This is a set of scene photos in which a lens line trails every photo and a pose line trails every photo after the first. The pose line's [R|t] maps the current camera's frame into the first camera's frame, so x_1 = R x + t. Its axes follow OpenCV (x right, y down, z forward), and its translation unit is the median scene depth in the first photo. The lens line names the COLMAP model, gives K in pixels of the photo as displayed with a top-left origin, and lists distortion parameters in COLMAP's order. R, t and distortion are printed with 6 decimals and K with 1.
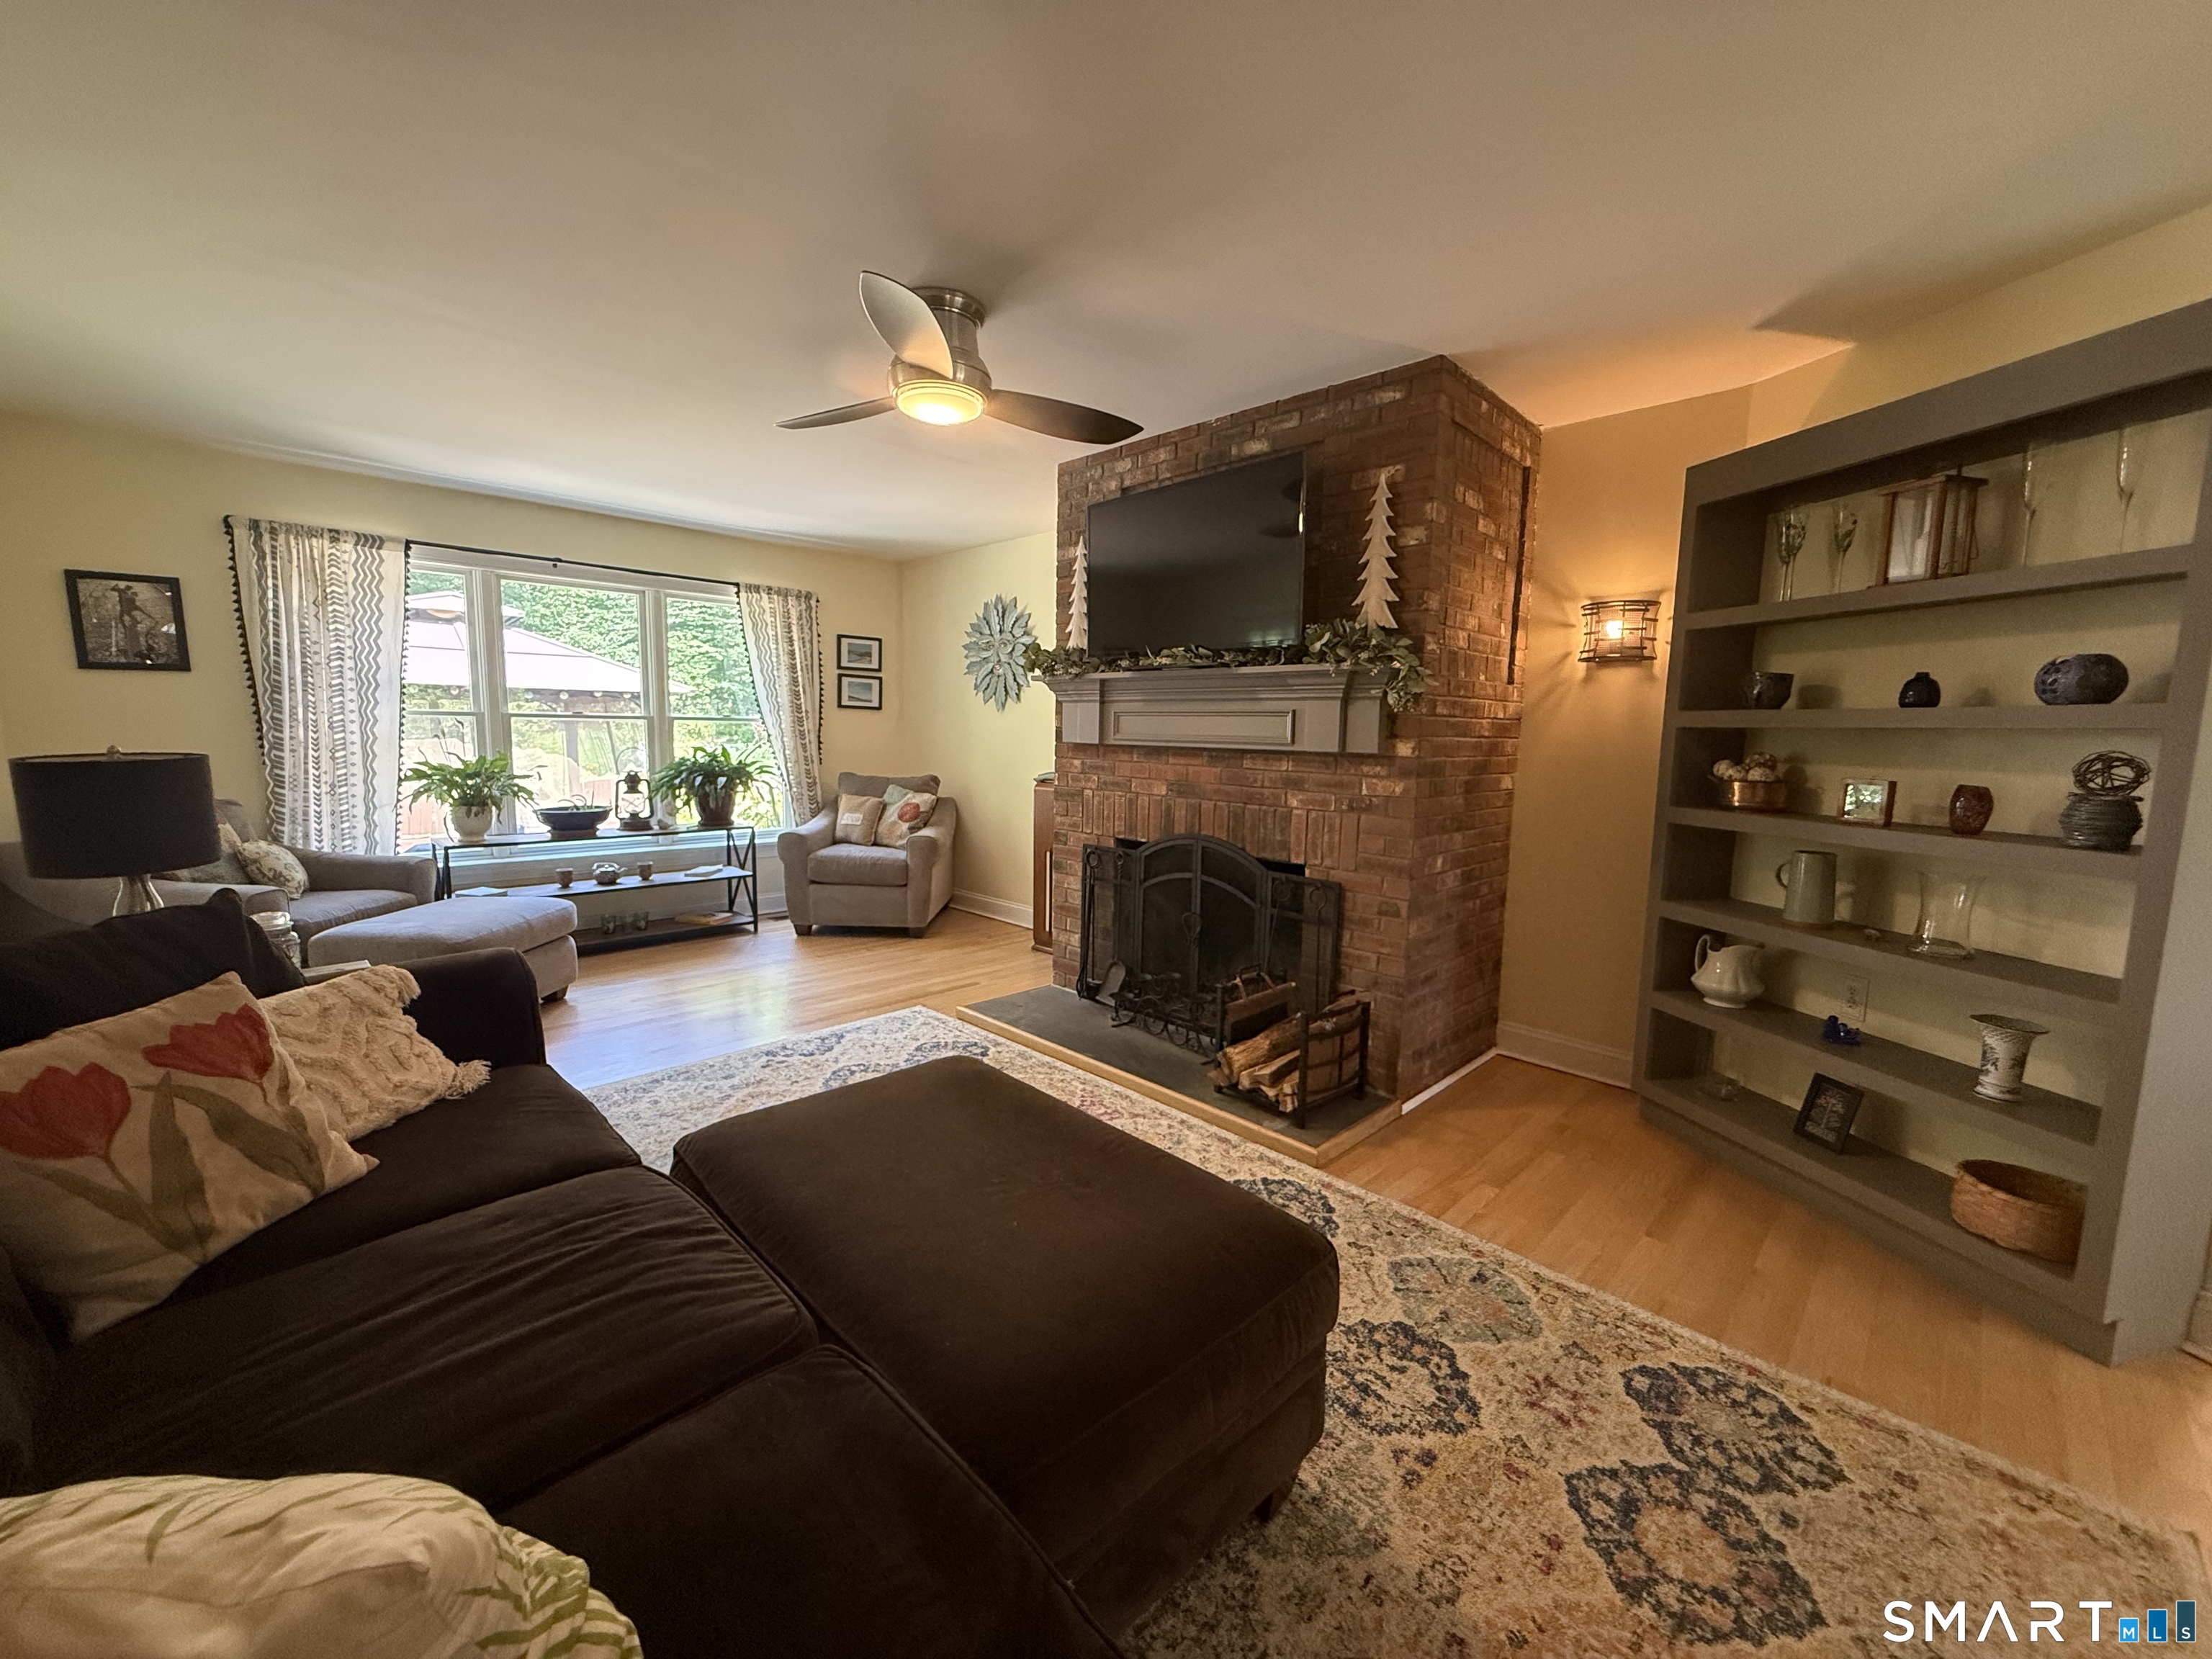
lens RADIAL K [[881.2, 0, 1100.1], [0, 881.2, 832.2], [0, 0, 1]] dist [0.001661, -0.000430]
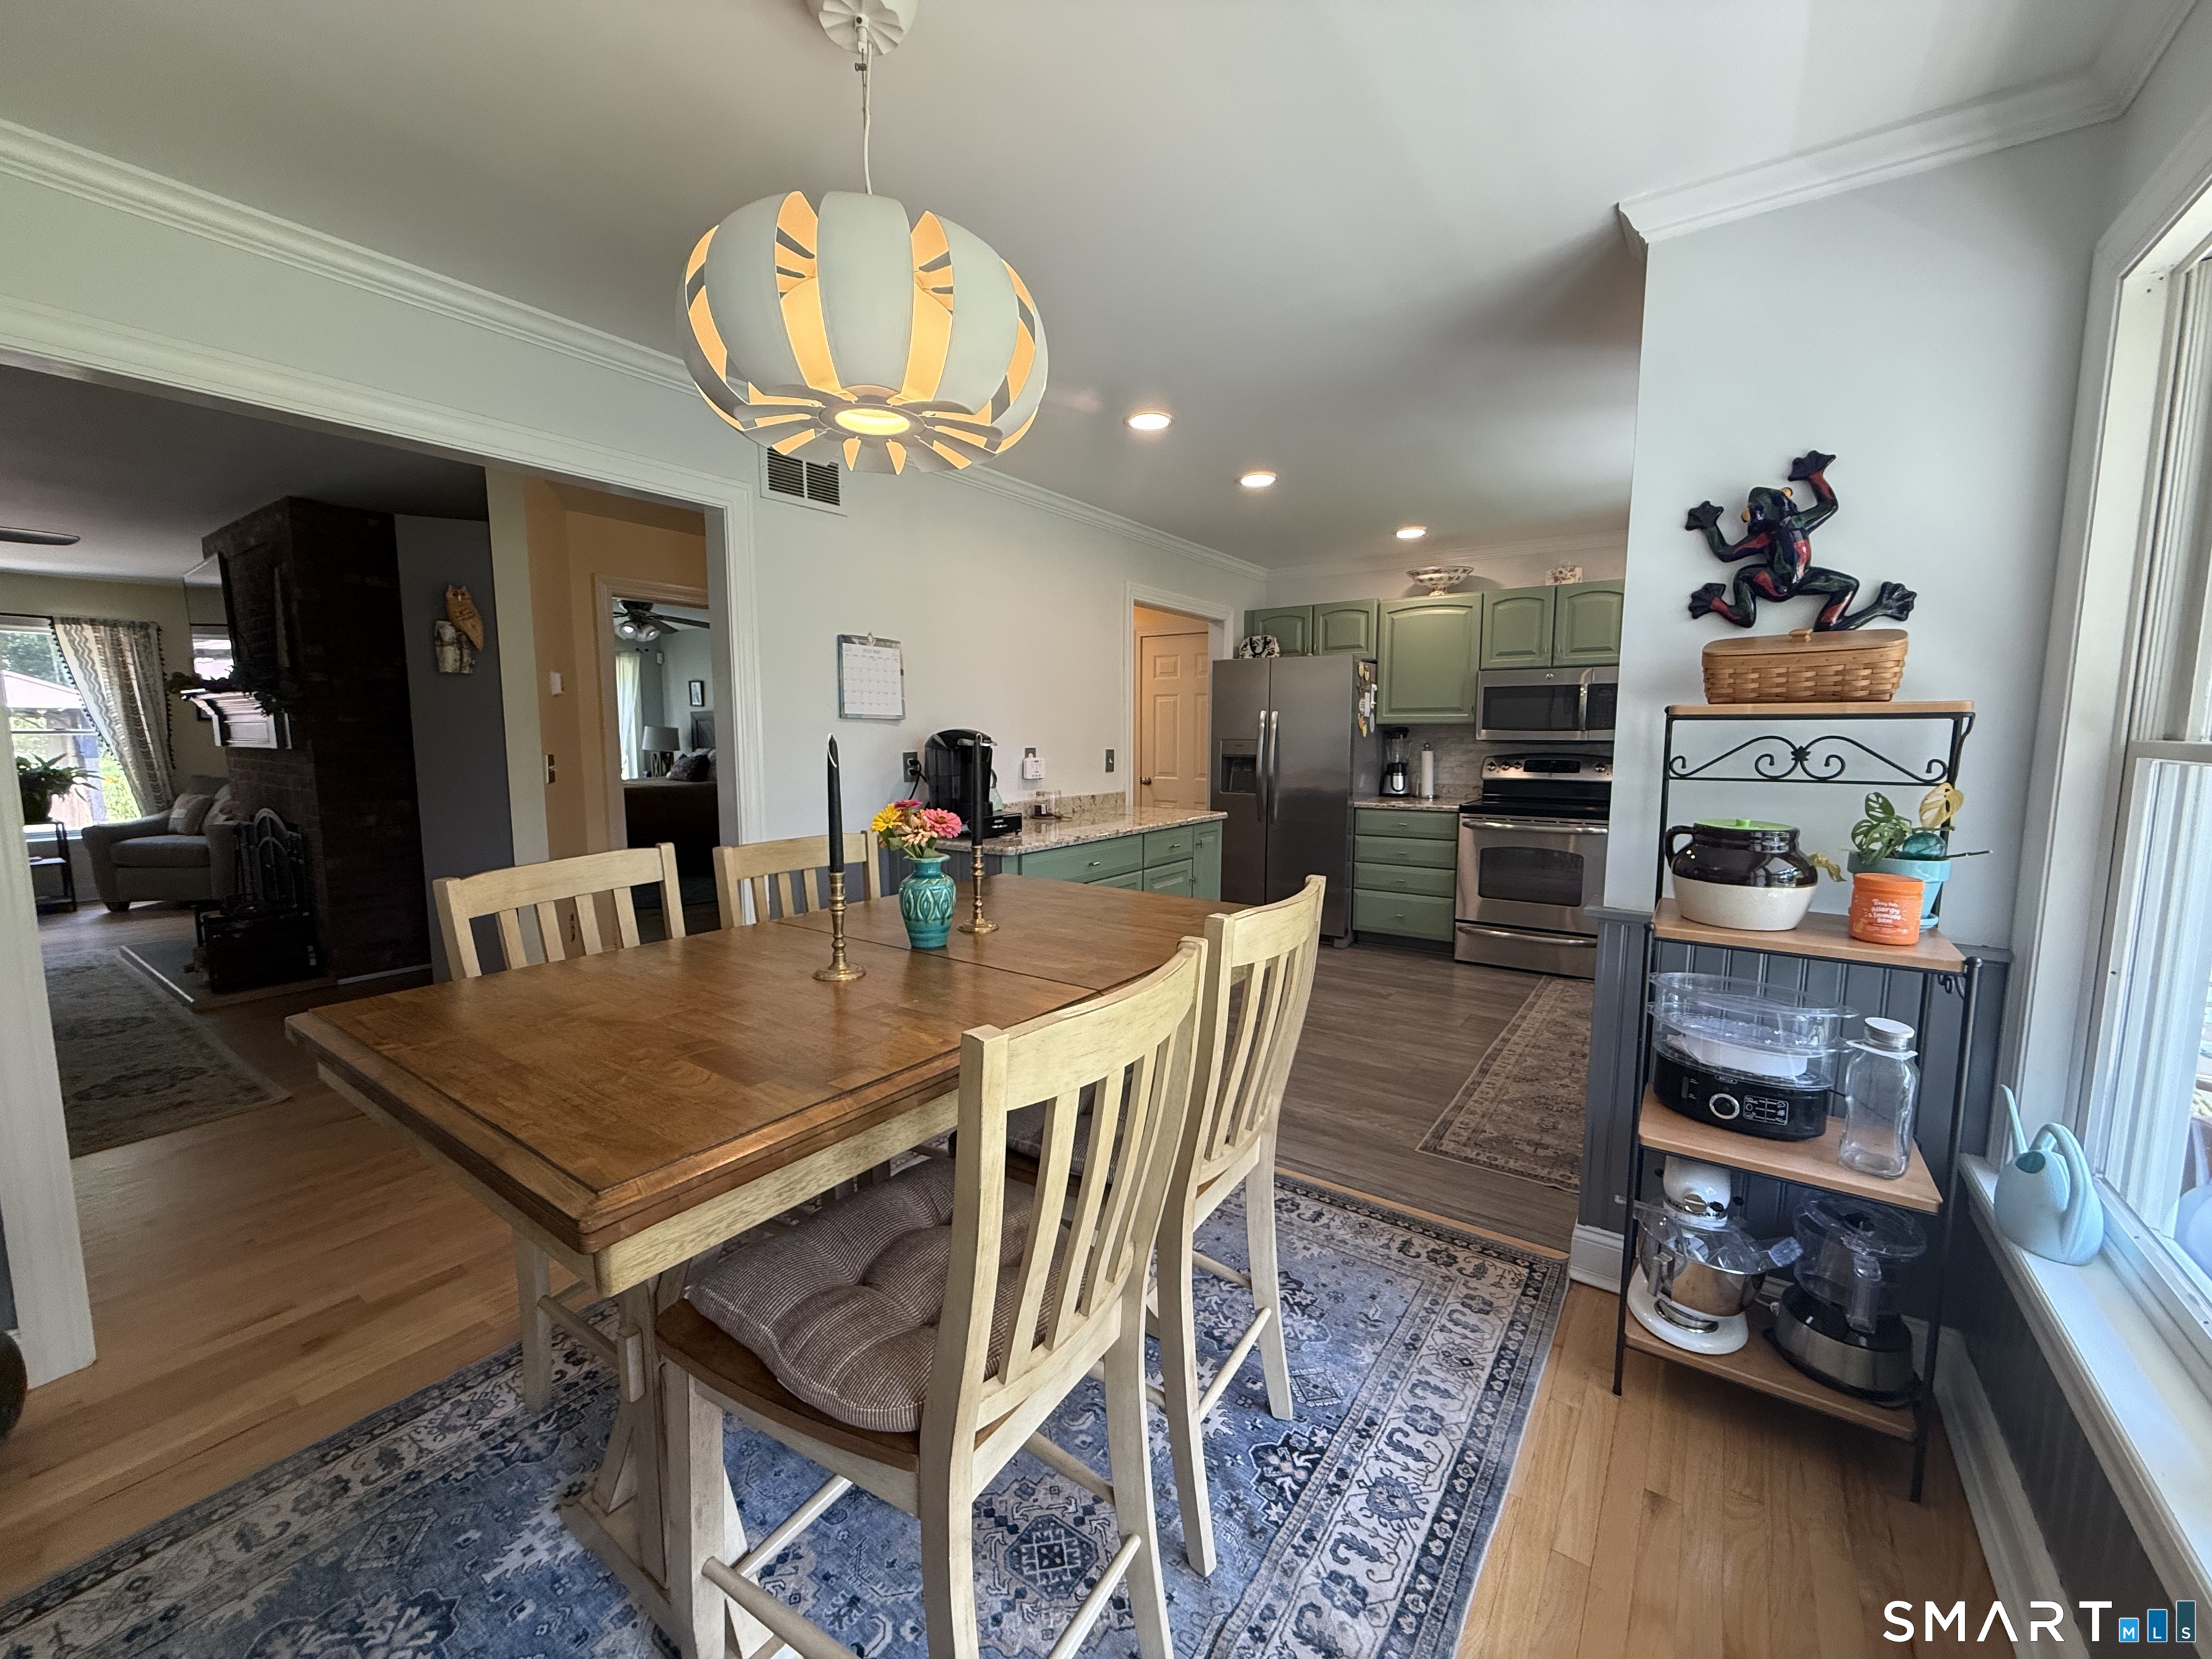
lens RADIAL K [[881.2, 0, 1101.1], [0, 881.2, 831.4], [0, 0, 1]] dist [0.001661, -0.000430]
pose [[0.984504, -0.039033, 0.170965, 1.272539], [0.039153, 0.999230, 0.002671, 0.093995], [-0.170937, 0.004064, 0.985274, -0.670197]]
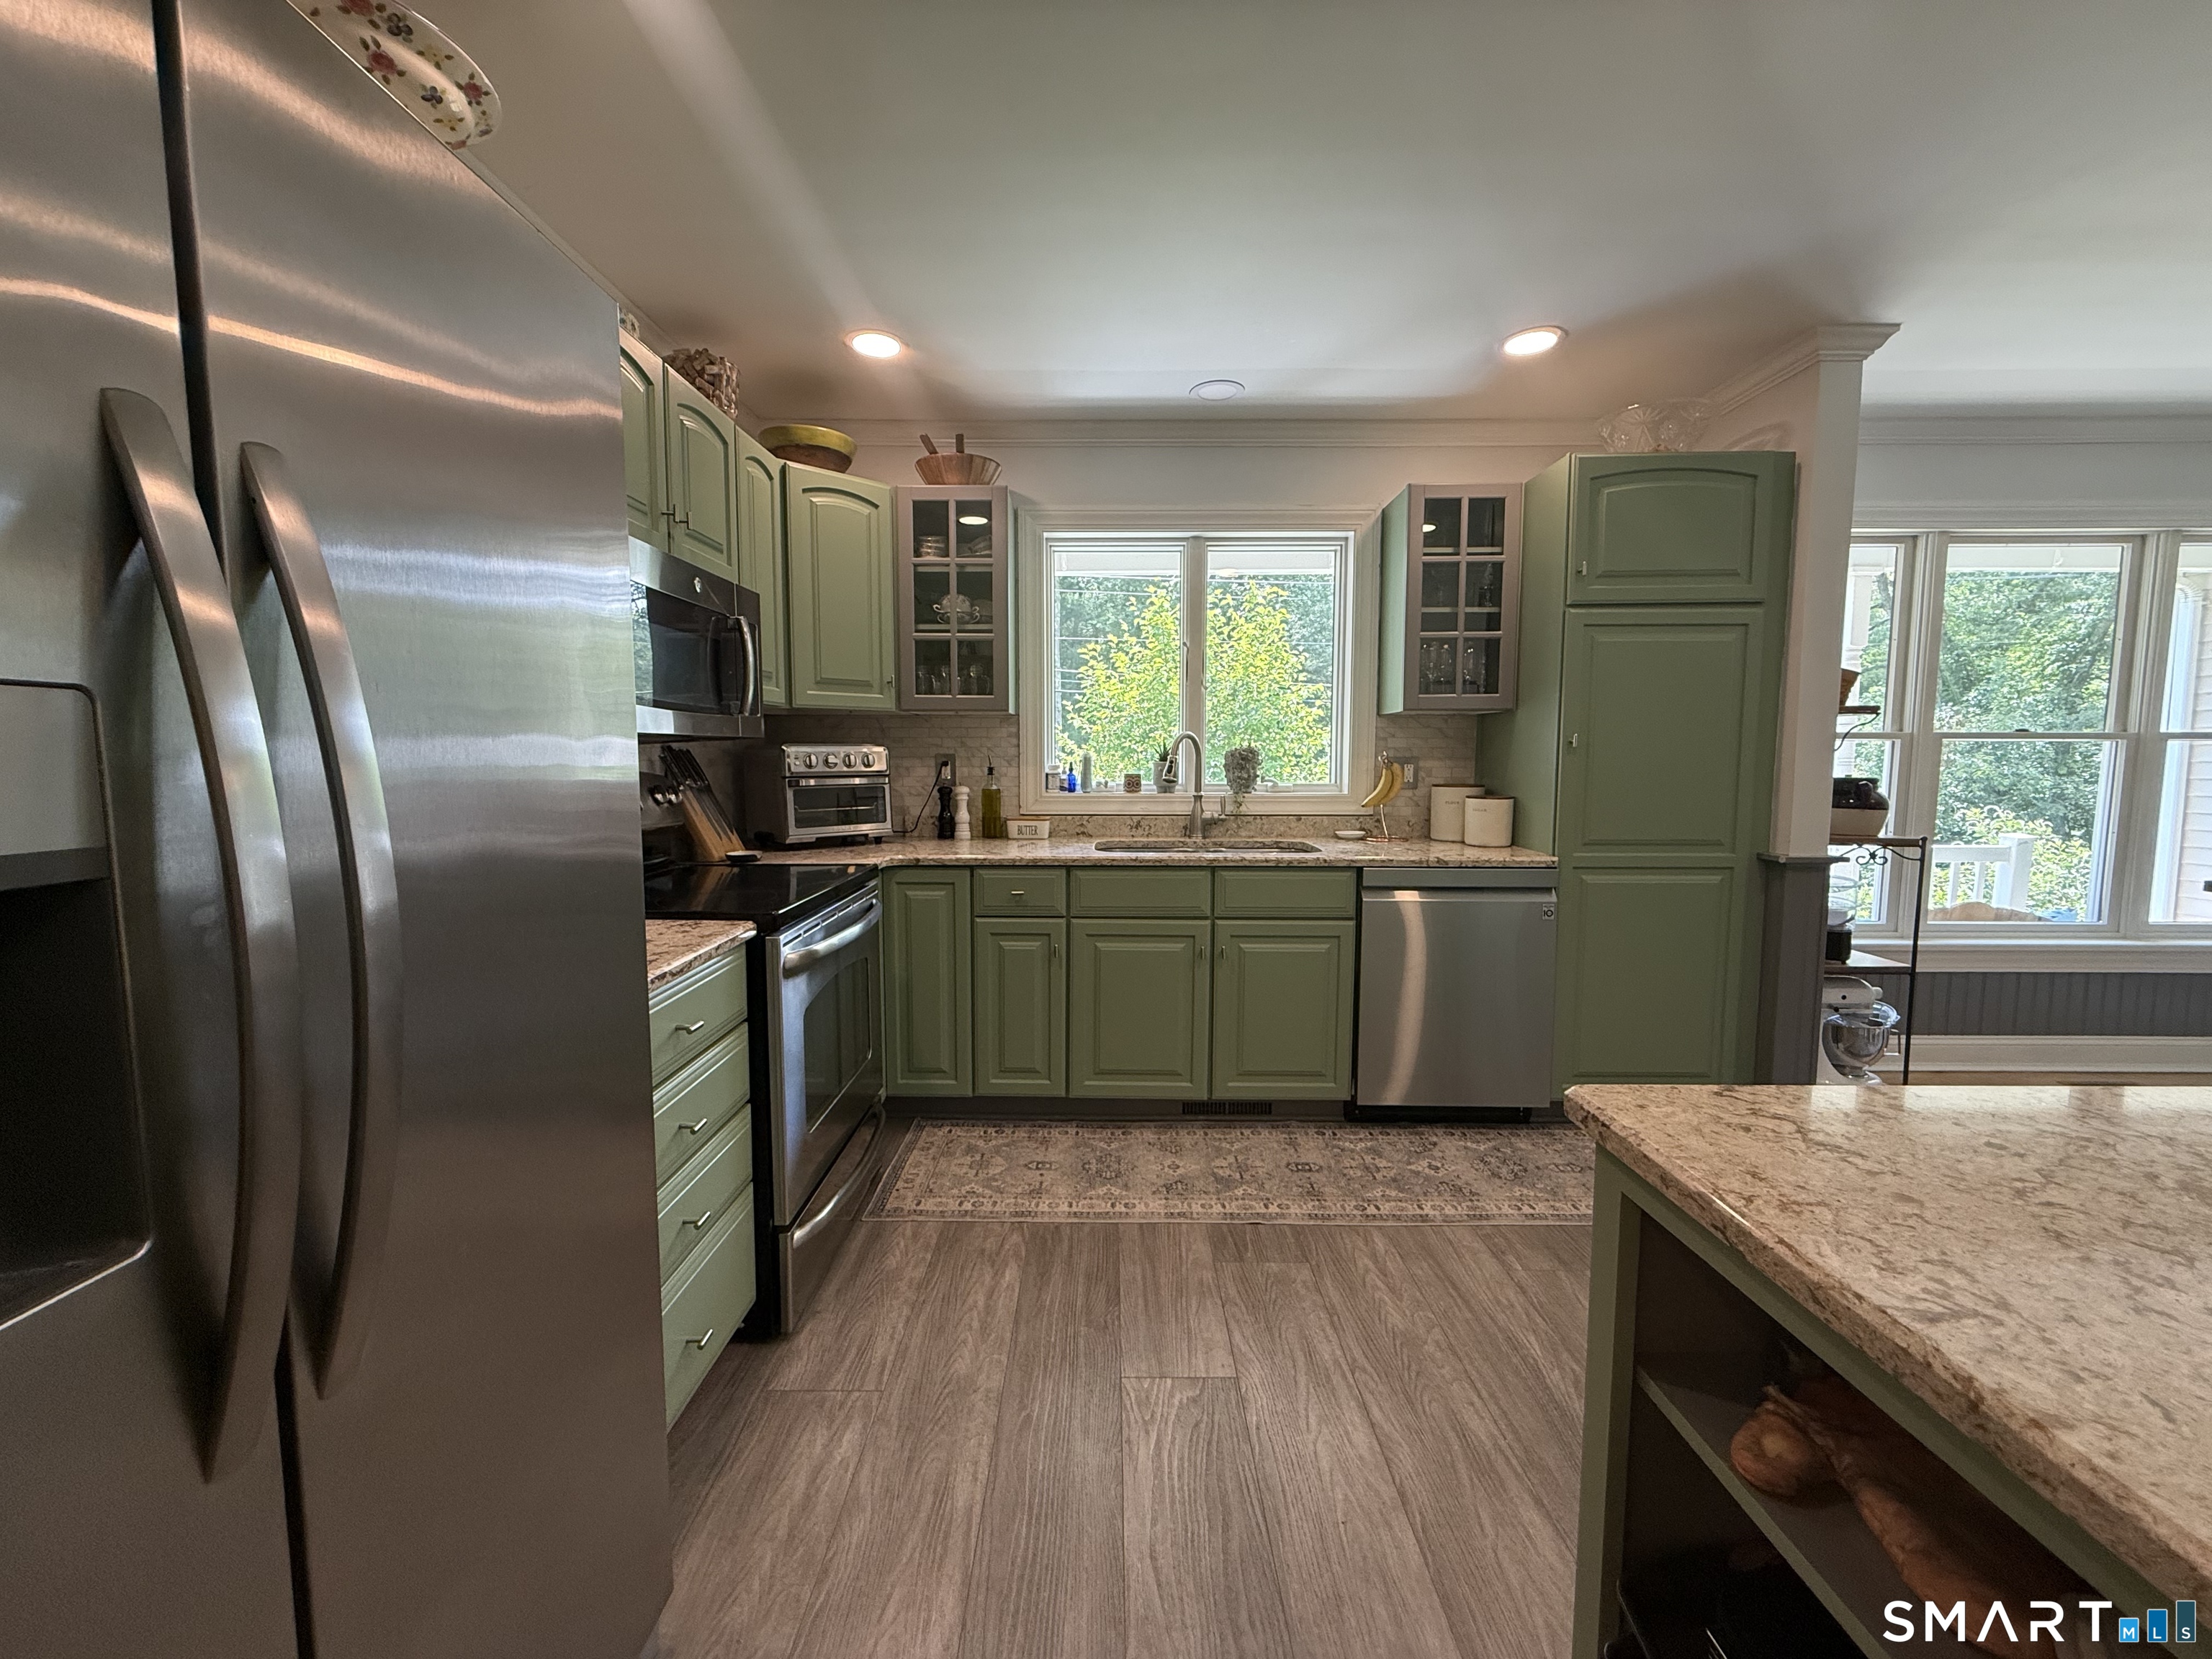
lens RADIAL K [[881.2, 0, 1103.5], [0, 881.2, 830.1], [0, 0, 1]] dist [0.001661, -0.000430]
pose [[-0.700428, -0.082035, 0.708993, 1.622756], [0.069864, 0.980721, 0.182495, -0.056967], [-0.710295, 0.177358, -0.681194, 0.927218]]
